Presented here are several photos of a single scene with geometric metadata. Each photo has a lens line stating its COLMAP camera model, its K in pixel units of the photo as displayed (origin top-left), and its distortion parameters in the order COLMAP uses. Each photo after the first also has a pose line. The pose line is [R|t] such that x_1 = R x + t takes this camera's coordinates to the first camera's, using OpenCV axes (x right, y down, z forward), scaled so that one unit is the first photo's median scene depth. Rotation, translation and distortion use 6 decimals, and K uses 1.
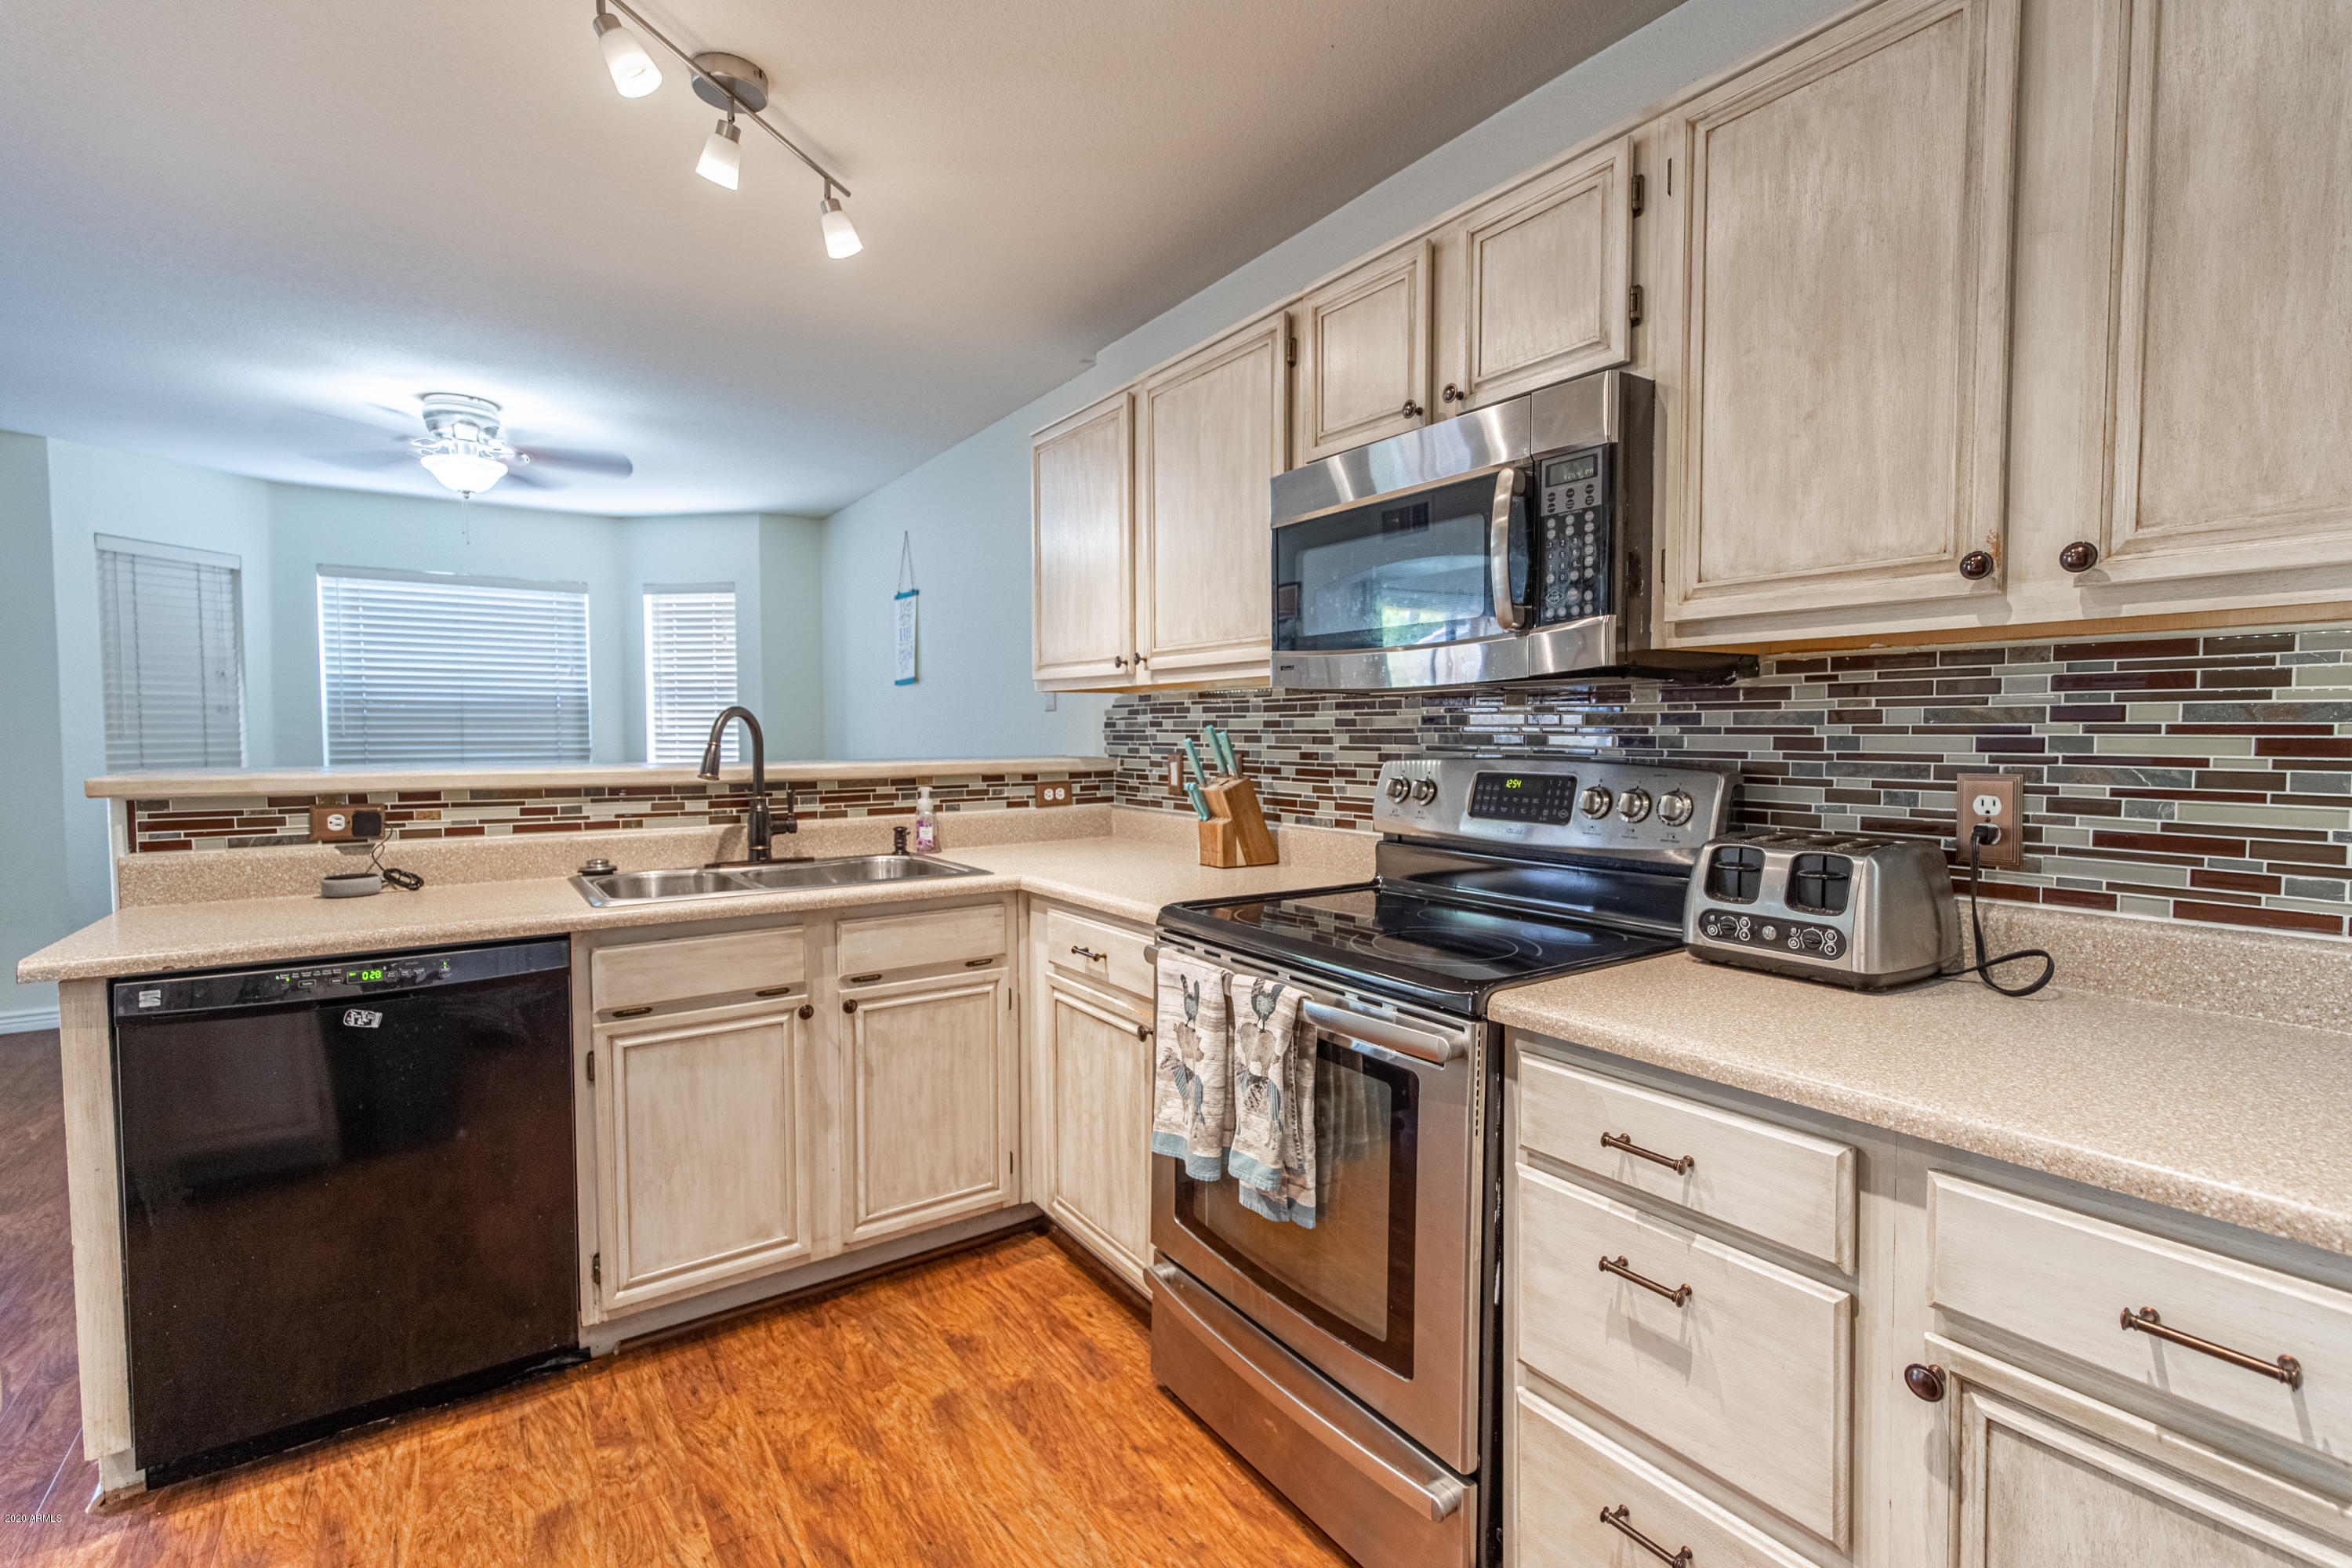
lens RADIAL K [[1048.6, 0, 1217.6], [0, 1048.6, 779.6], [0, 0, 1]] dist [0.016180, -0.004993]
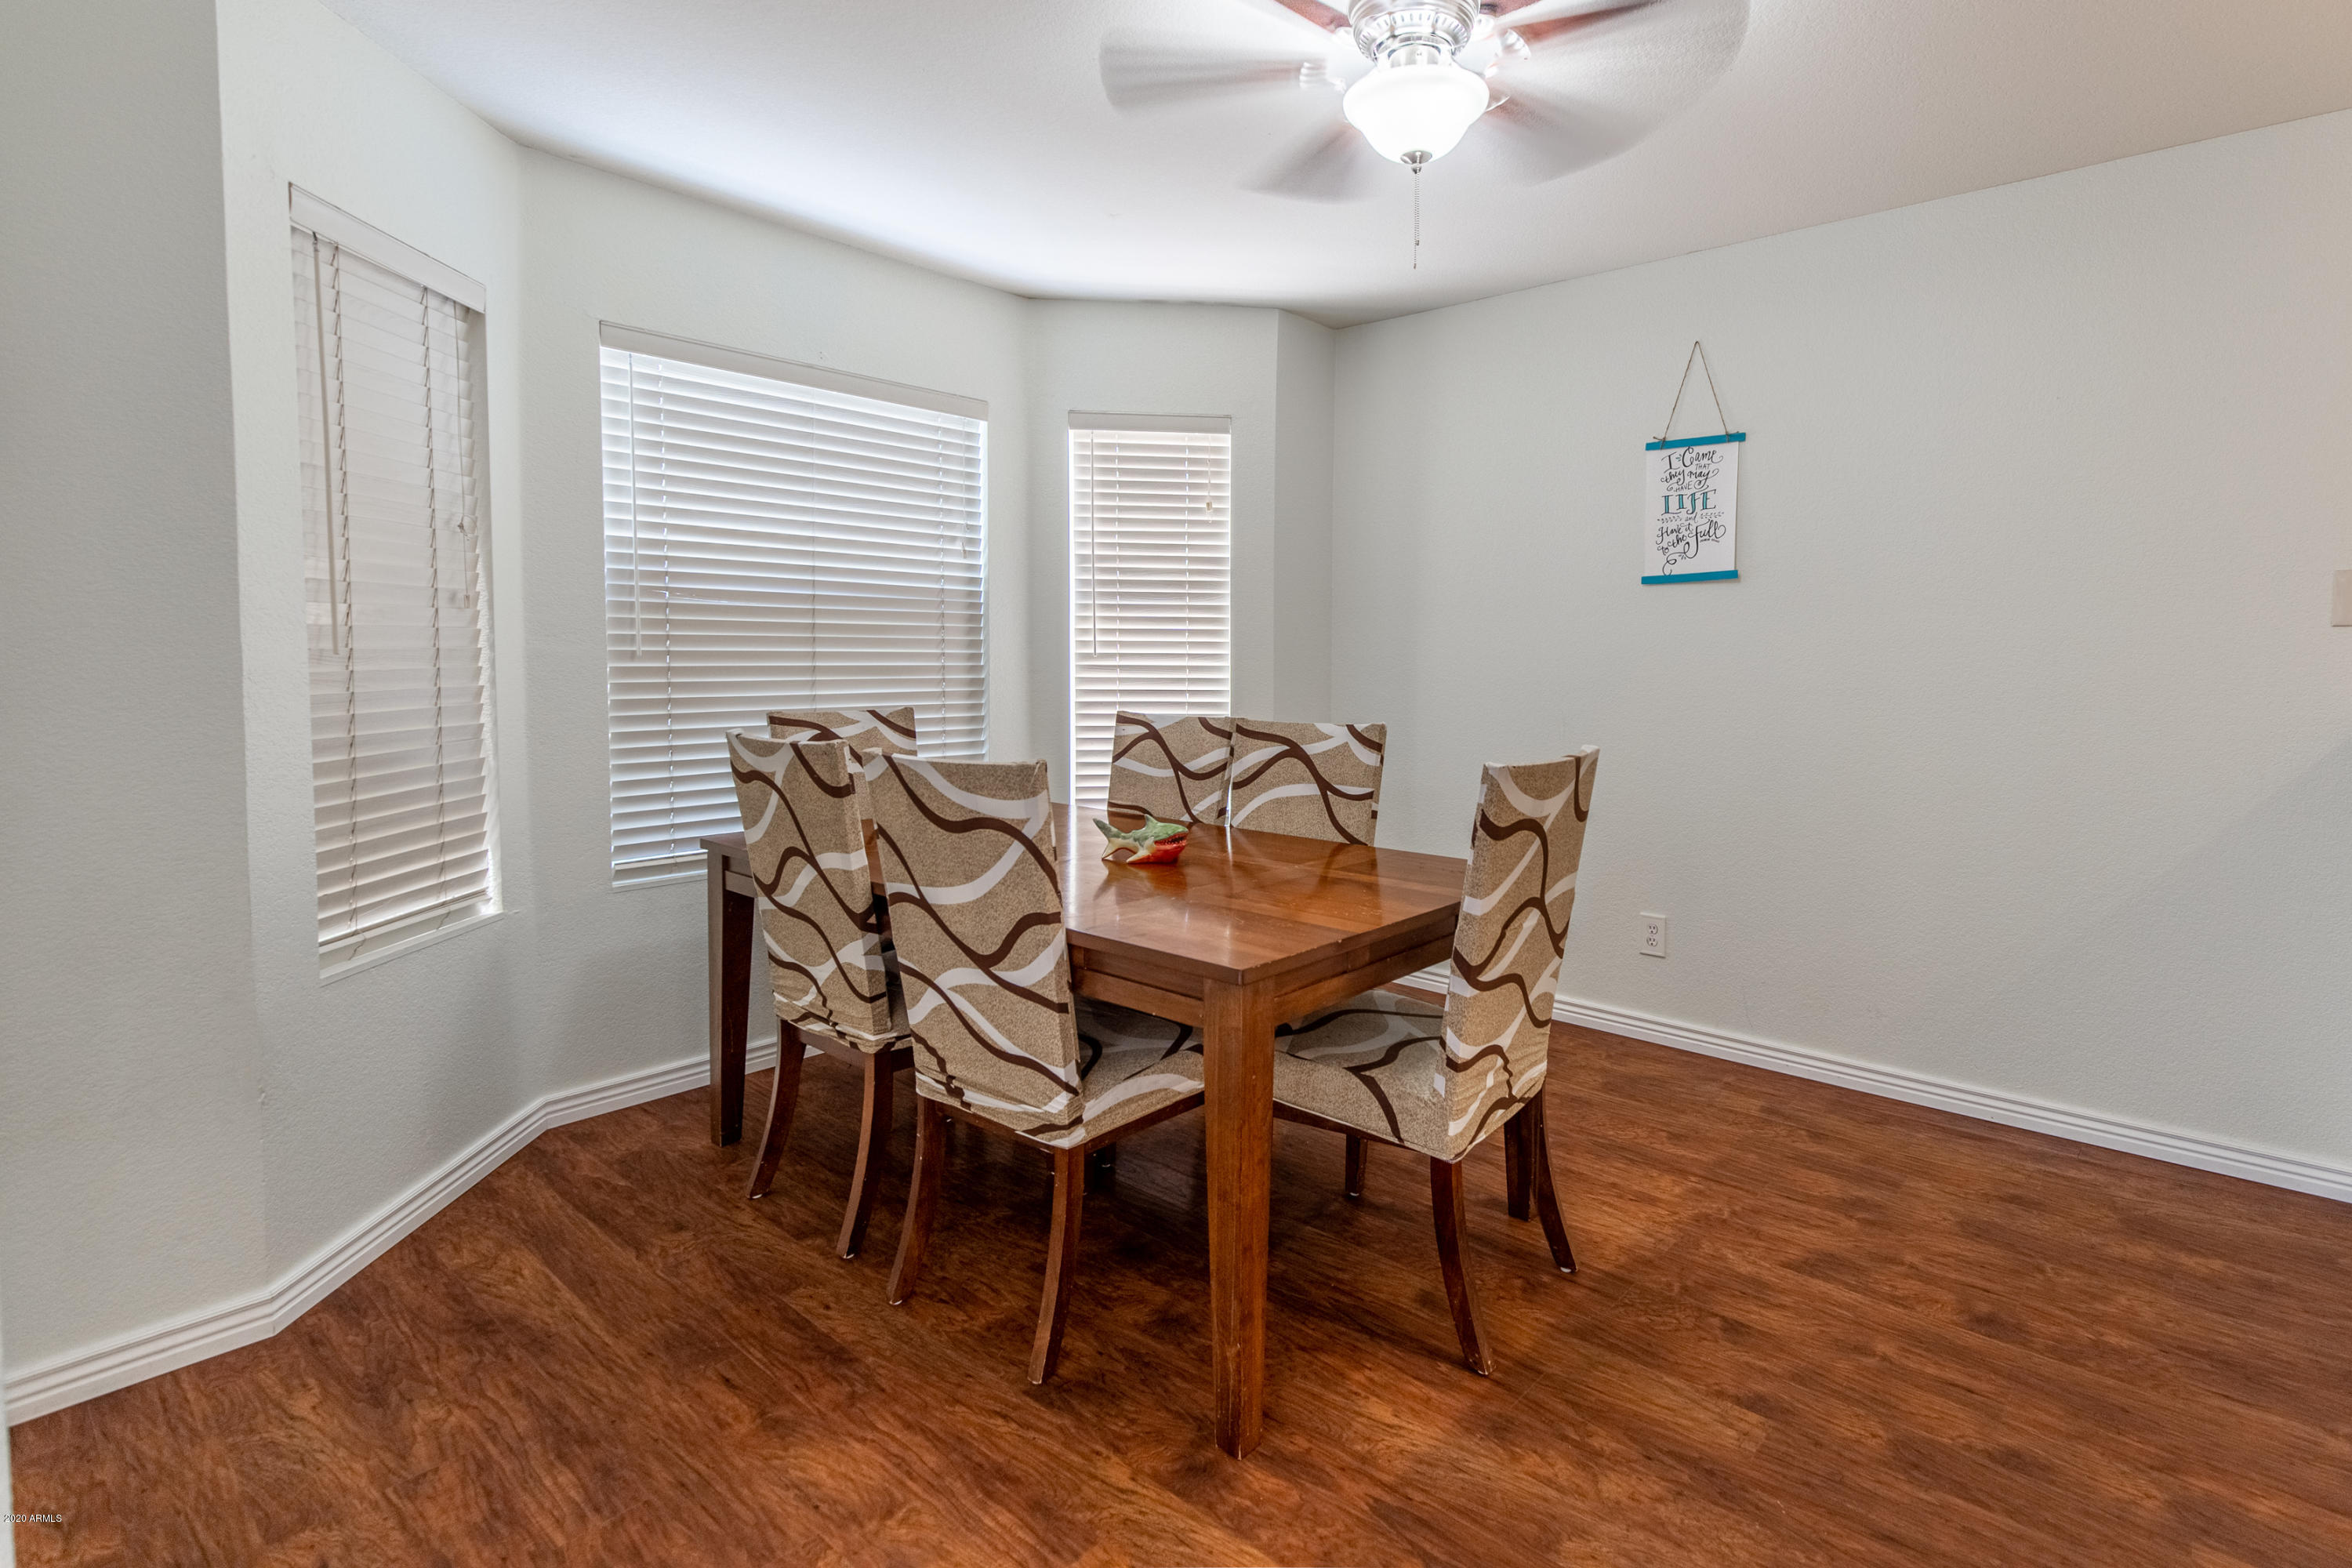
lens RADIAL K [[1105.7, 0, 1327.3], [0, 1105.7, 712.2], [0, 0, 1]] dist [-0.017032, -0.000549]
pose [[0.965971, -0.007285, 0.258548, -1.712141], [0.005750, 0.999961, 0.006691, -0.043801], [-0.258587, -0.004976, 0.965975, 1.037591]]
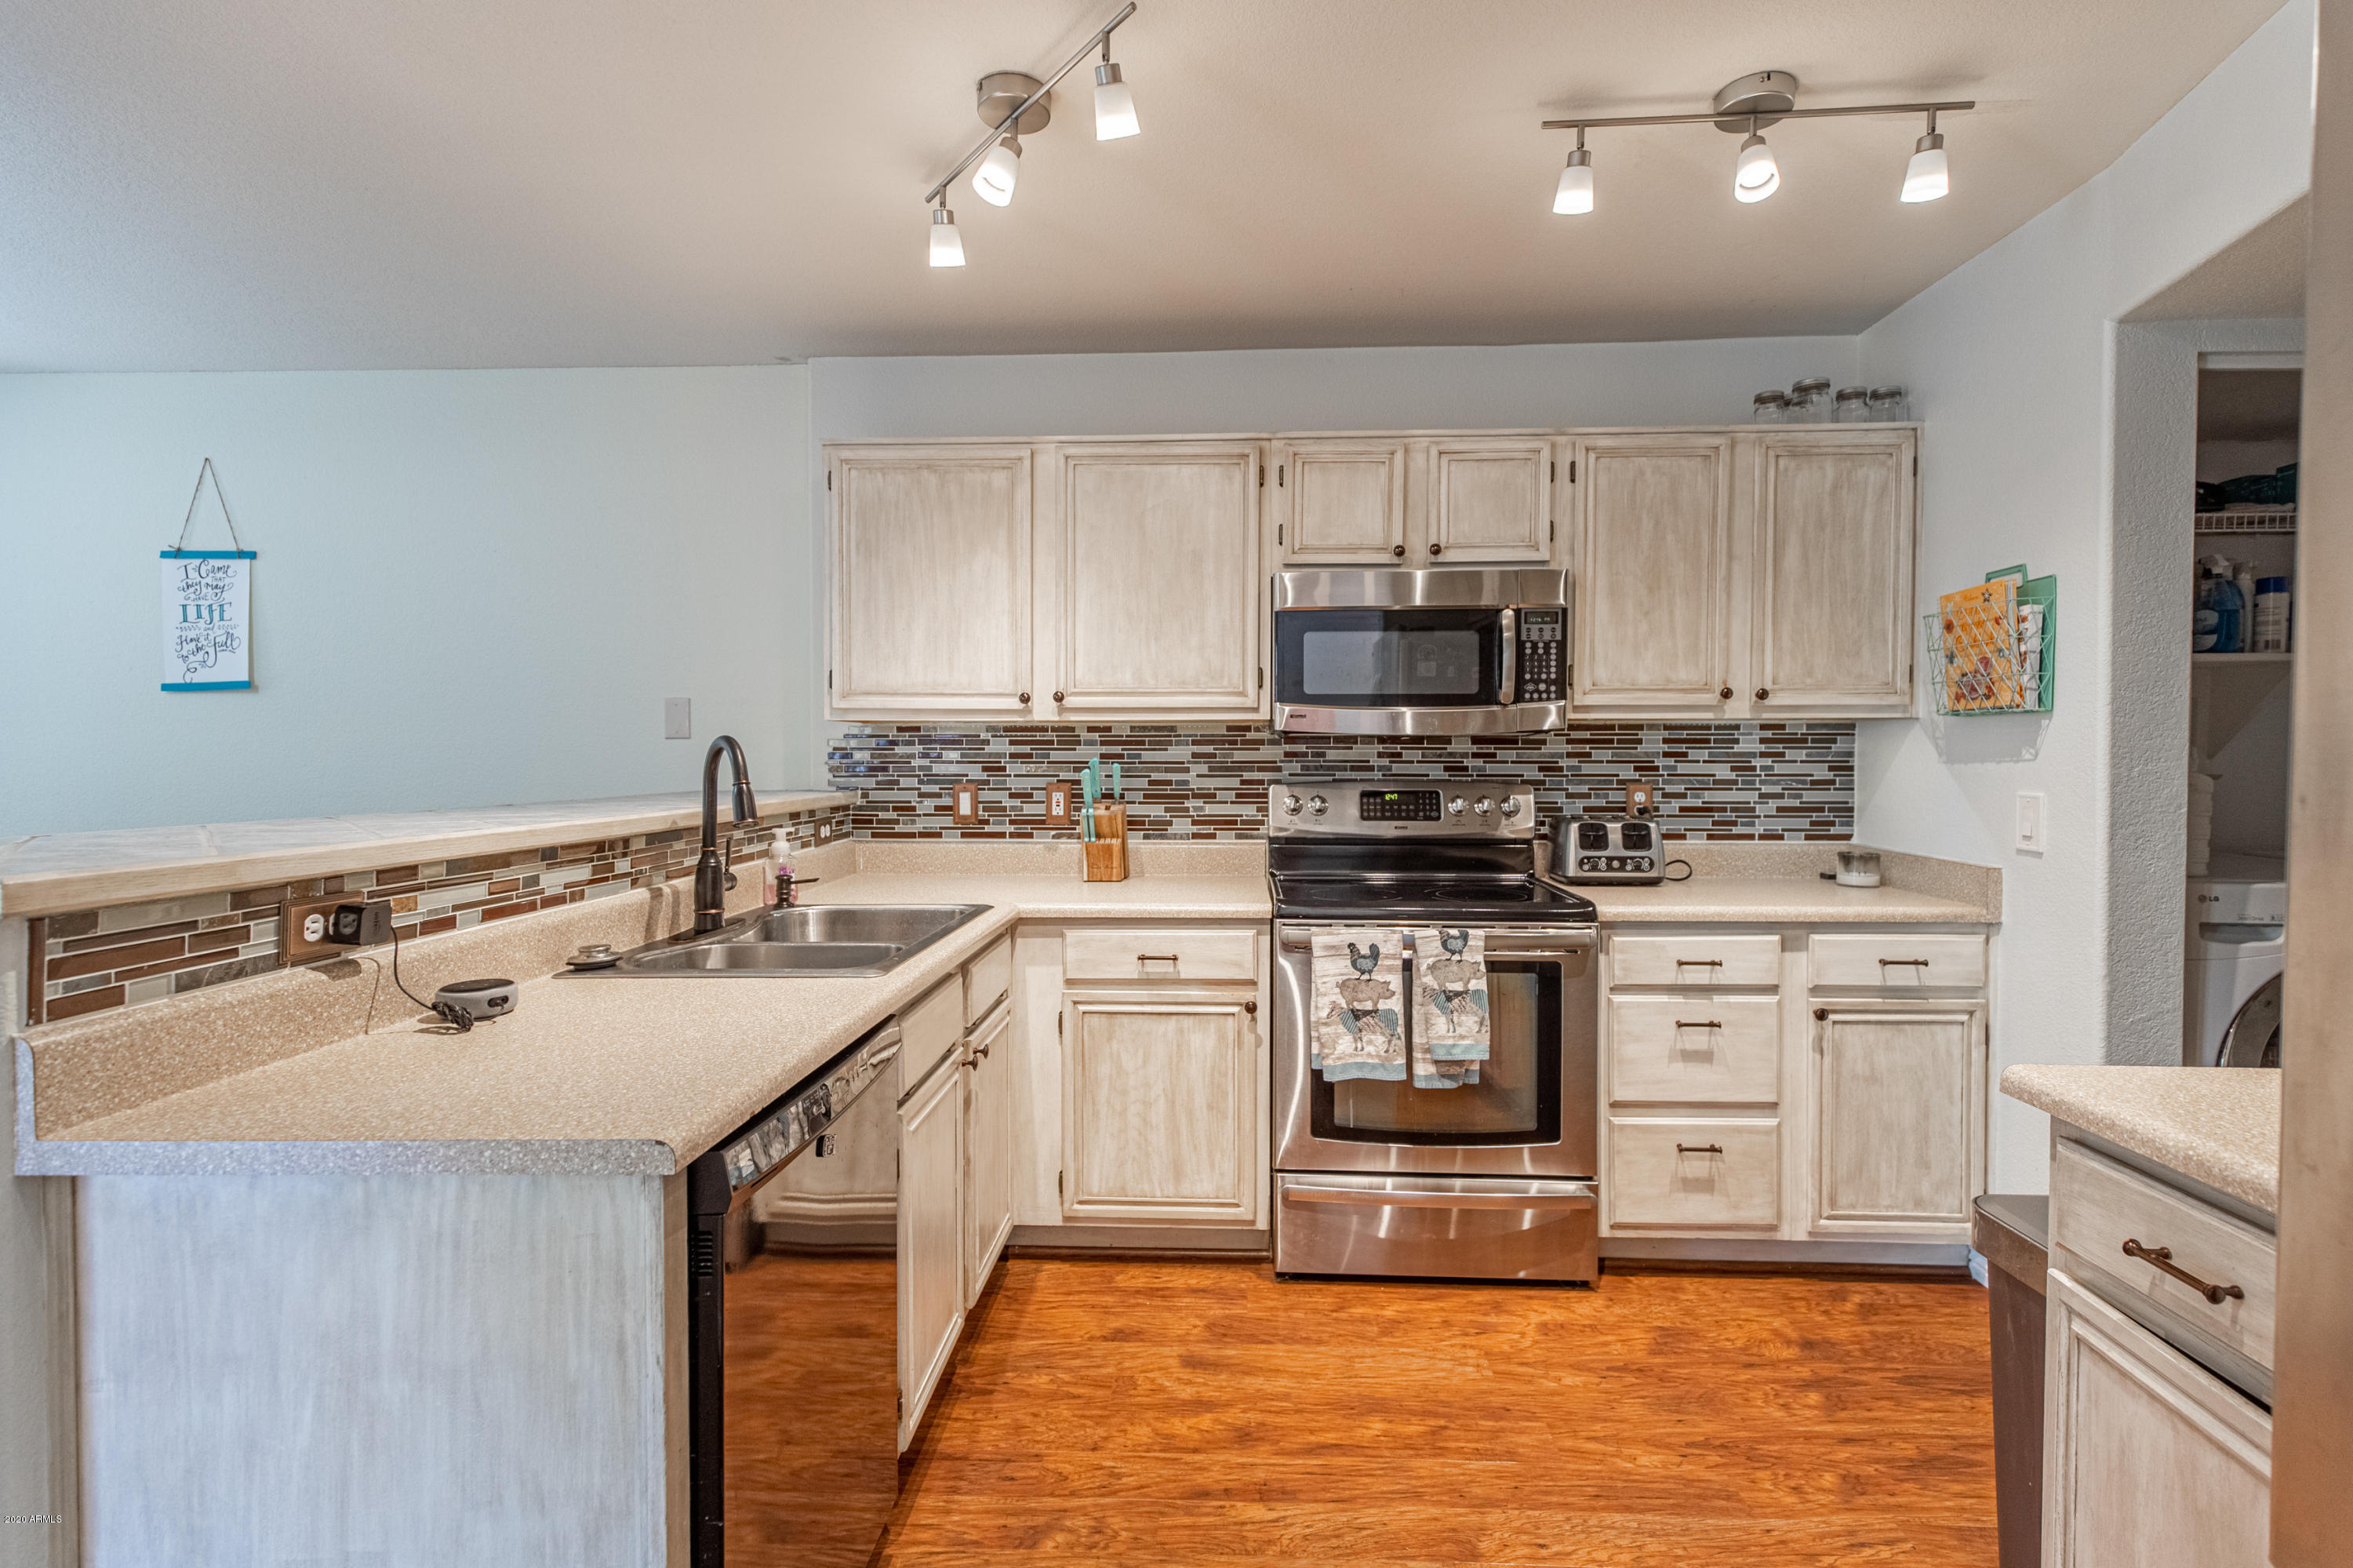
lens RADIAL K [[1049.1, 0, 1204.7], [0, 1049.1, 782.2], [0, 0, 1]] dist [0.016180, -0.004993]
pose [[0.619412, -0.019934, 0.784813, -1.069789], [0.036465, 0.999329, -0.003397, -0.021898], [-0.784219, 0.030722, 0.619724, 0.263182]]
